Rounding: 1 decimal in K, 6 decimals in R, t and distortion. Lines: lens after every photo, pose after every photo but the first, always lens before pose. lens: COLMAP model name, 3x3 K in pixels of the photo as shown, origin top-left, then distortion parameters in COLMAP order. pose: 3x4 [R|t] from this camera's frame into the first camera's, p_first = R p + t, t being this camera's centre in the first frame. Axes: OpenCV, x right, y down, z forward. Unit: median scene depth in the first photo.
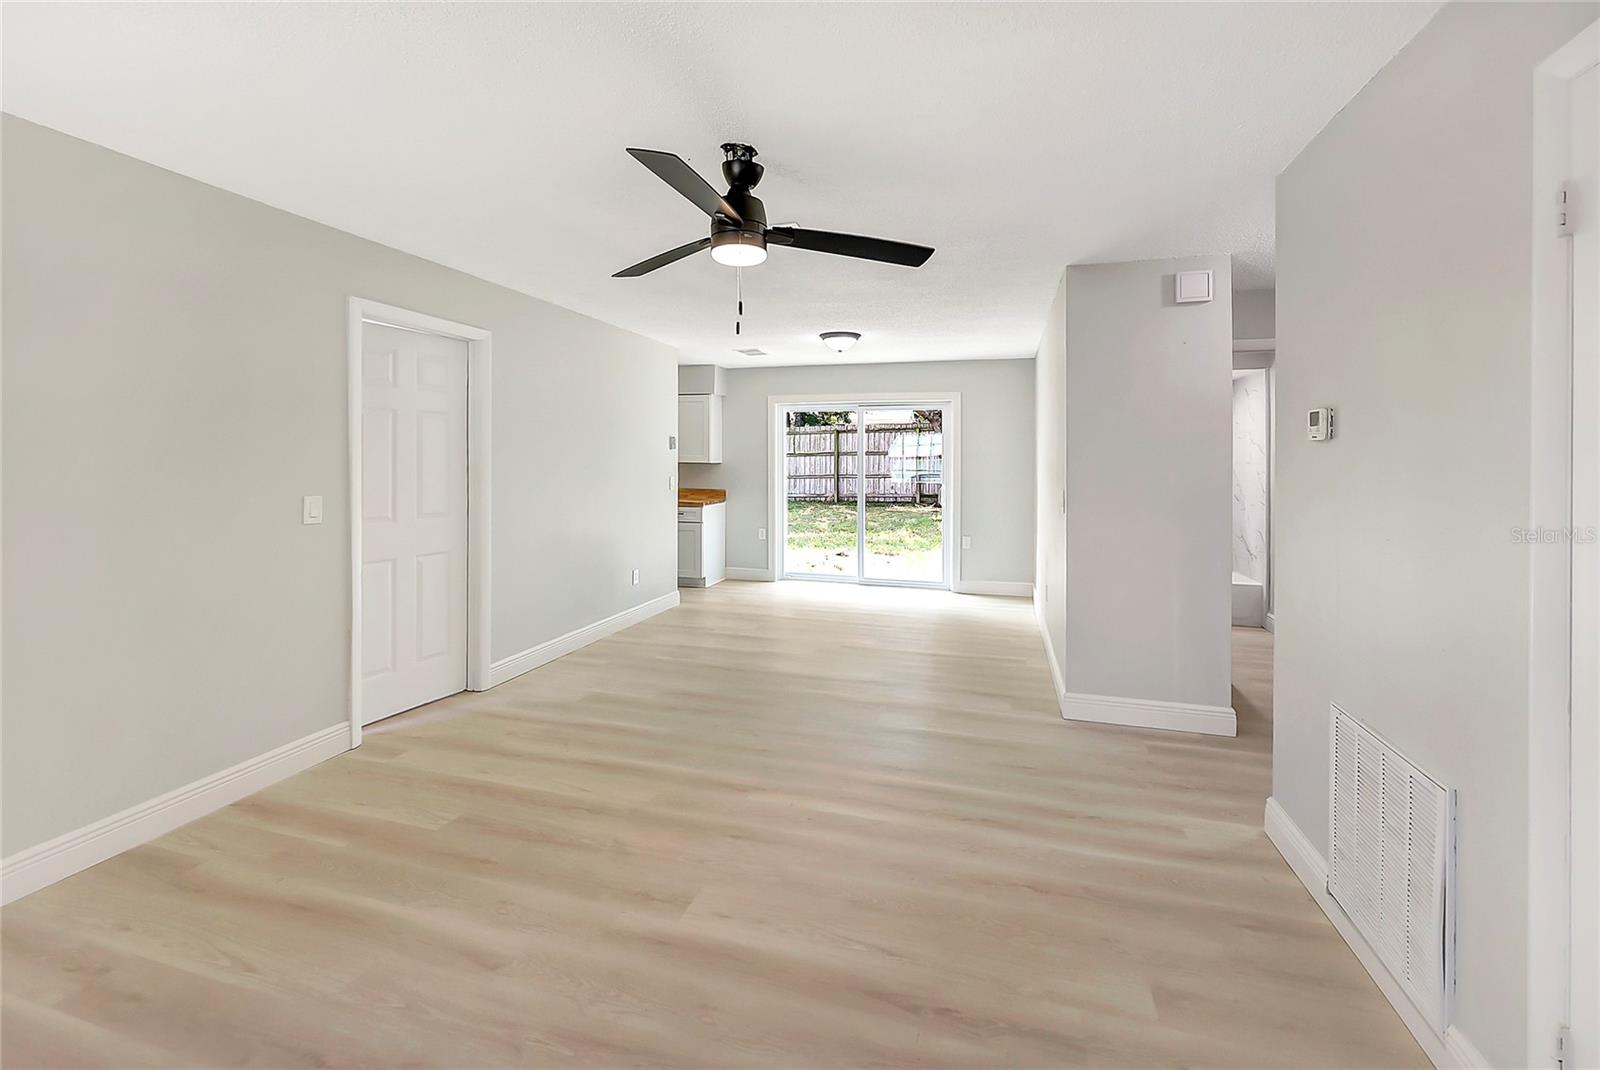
lens RADIAL K [[693.8, 0, 800.8], [0, 693.8, 463.4], [0, 0, 1]] dist [0.002379, 0.000793]
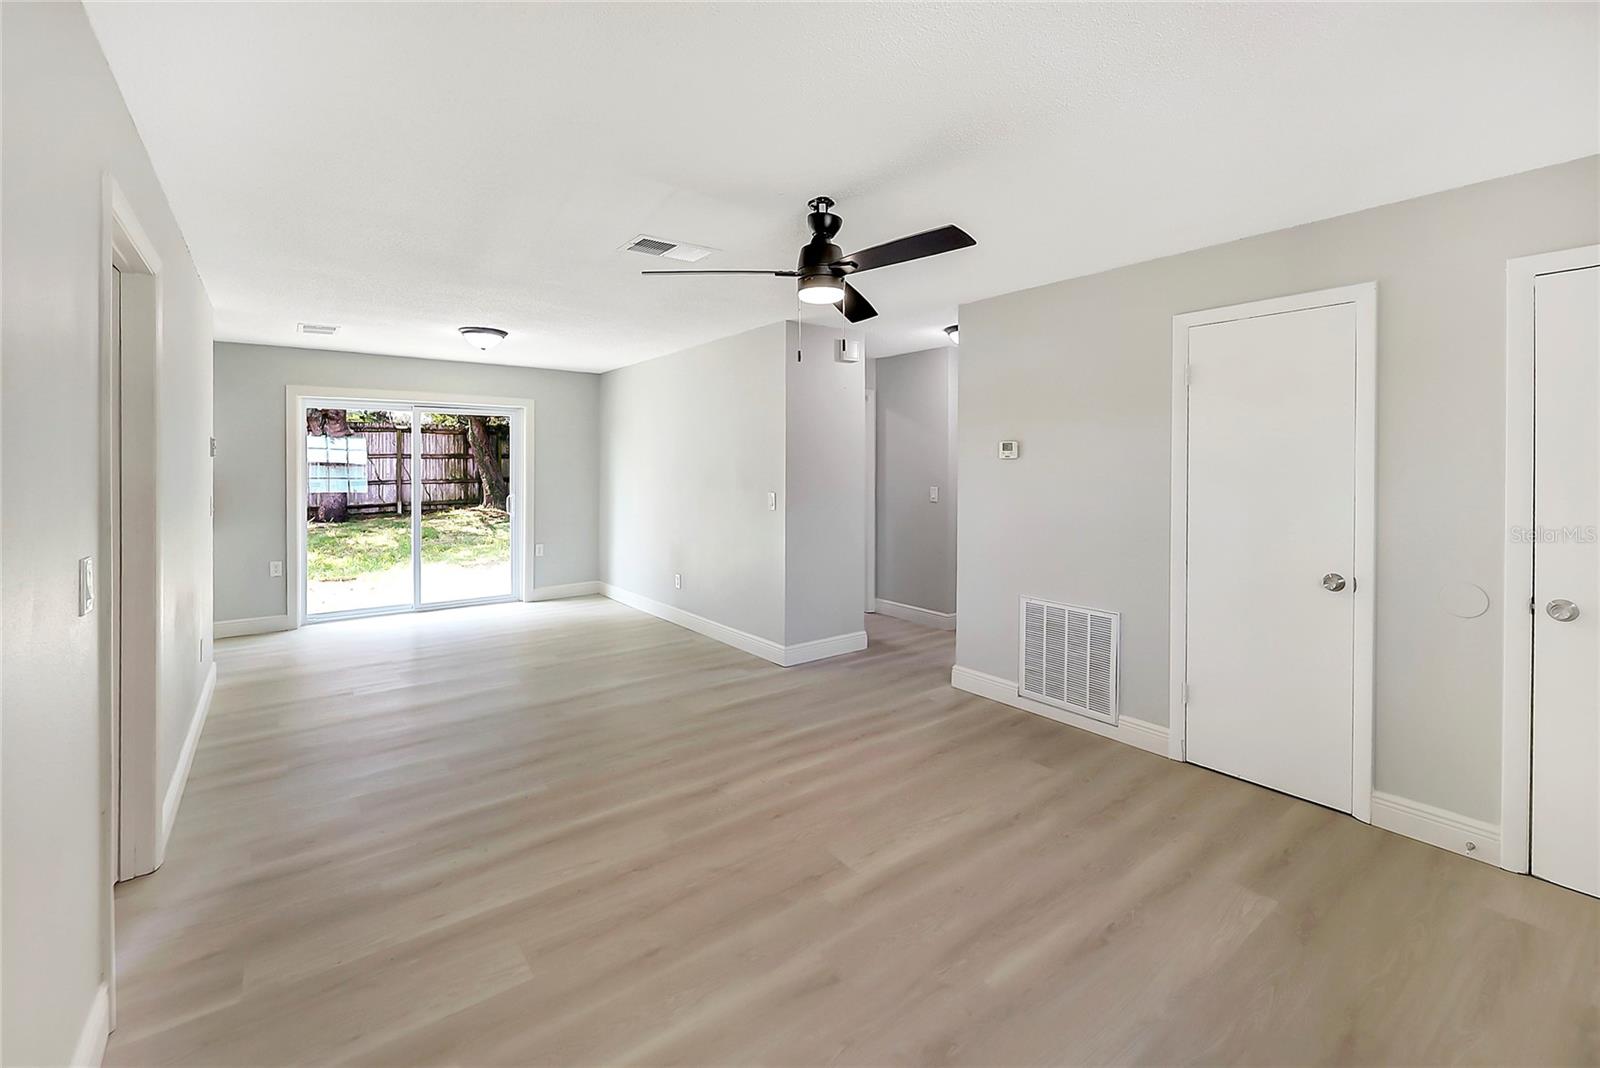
lens RADIAL K [[644.3, 0, 848.9], [0, 644.3, 470.9], [0, 0, 1]] dist [-0.001268, 0.000371]
pose [[0.586156, -0.012281, 0.810105, -0.554679], [0.007928, 0.999924, 0.009422, -0.011734], [-0.810159, 0.000900, 0.586209, 0.203262]]
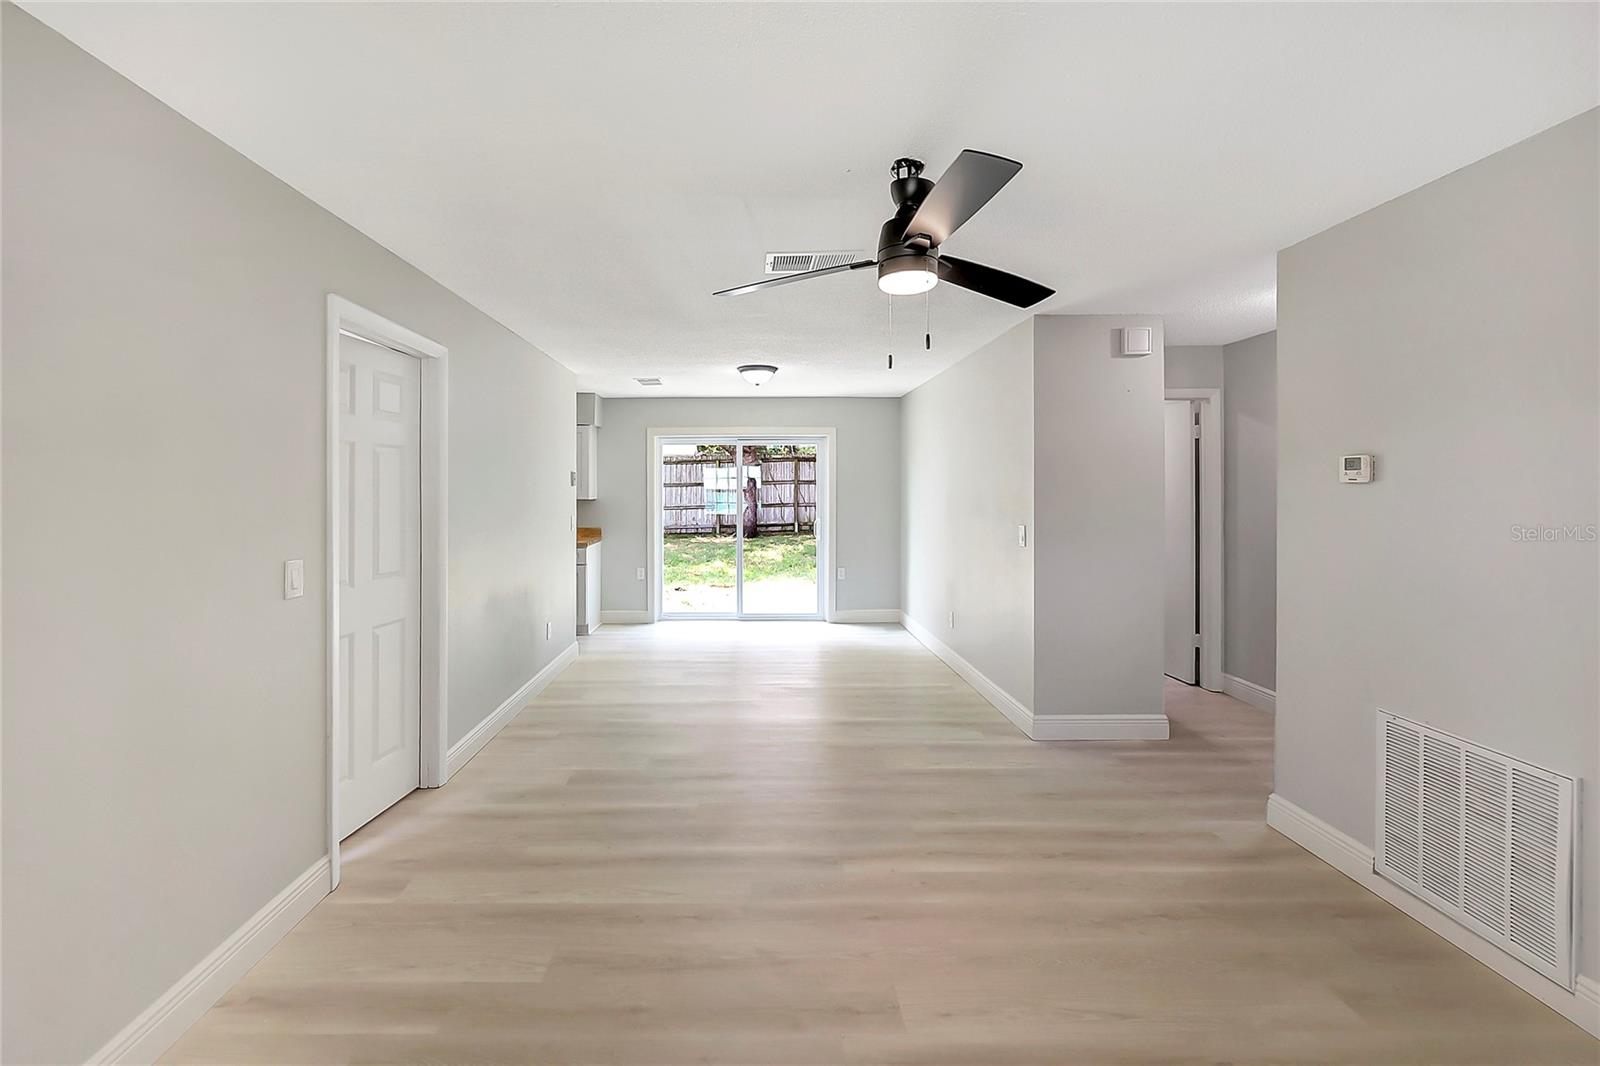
lens RADIAL K [[684.3, 0, 781.6], [0, 684.3, 491.5], [0, 0, 1]] dist [0.000378, 0.000074]
pose [[0.957712, -0.007539, 0.287629, -0.304009], [0.008473, 0.999962, -0.002002, -0.014608], [-0.287603, 0.004355, 0.957740, 0.111889]]
